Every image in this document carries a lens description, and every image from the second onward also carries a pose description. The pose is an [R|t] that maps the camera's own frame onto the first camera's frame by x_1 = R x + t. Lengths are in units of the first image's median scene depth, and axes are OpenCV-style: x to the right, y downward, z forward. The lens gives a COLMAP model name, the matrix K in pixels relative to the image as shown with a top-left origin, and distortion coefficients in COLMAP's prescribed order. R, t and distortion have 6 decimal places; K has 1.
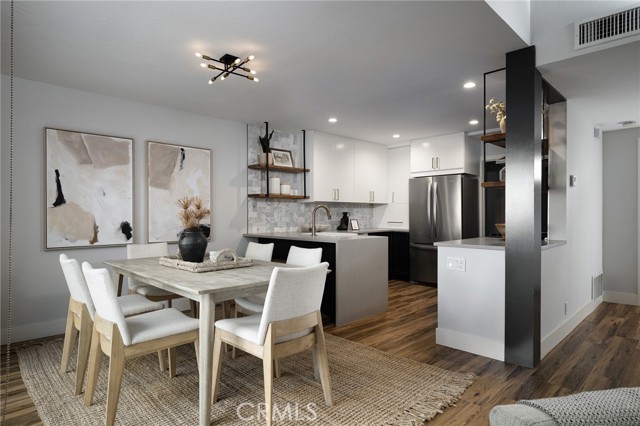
lens RADIAL K [[346.2, 0, 325.5], [0, 346.2, 214.0], [0, 0, 1]] dist [-0.004632, -0.000757]
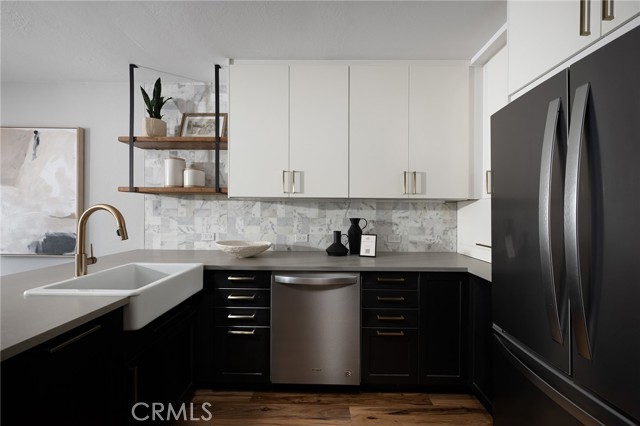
lens RADIAL K [[257.9, 0, 320.1], [0, 257.9, 211.6], [0, 0, 1]] dist [-0.000174, -0.000001]
pose [[0.713163, 0.007839, -0.700954, 0.341777], [-0.010504, 0.999945, 0.000496, -0.017989], [0.700919, 0.007009, 0.713206, 0.850603]]
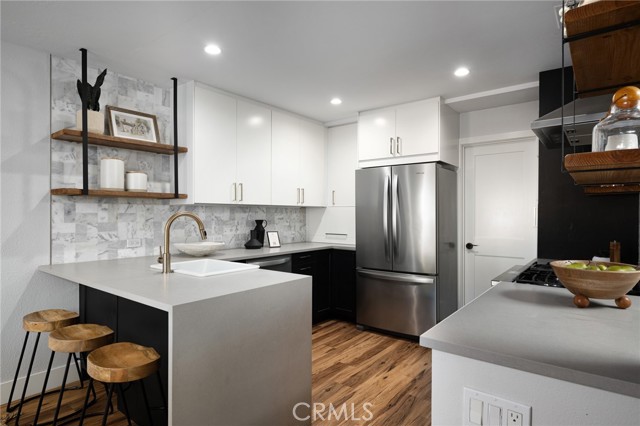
lens RADIAL K [[346.2, 0, 322.1], [0, 346.2, 213.6], [0, 0, 1]] dist [-0.004632, -0.000757]
pose [[0.991054, 0.003889, 0.133406, 0.105932], [-0.003626, 0.999991, -0.002218, -0.019824], [-0.133414, 0.001715, 0.991059, 0.414684]]
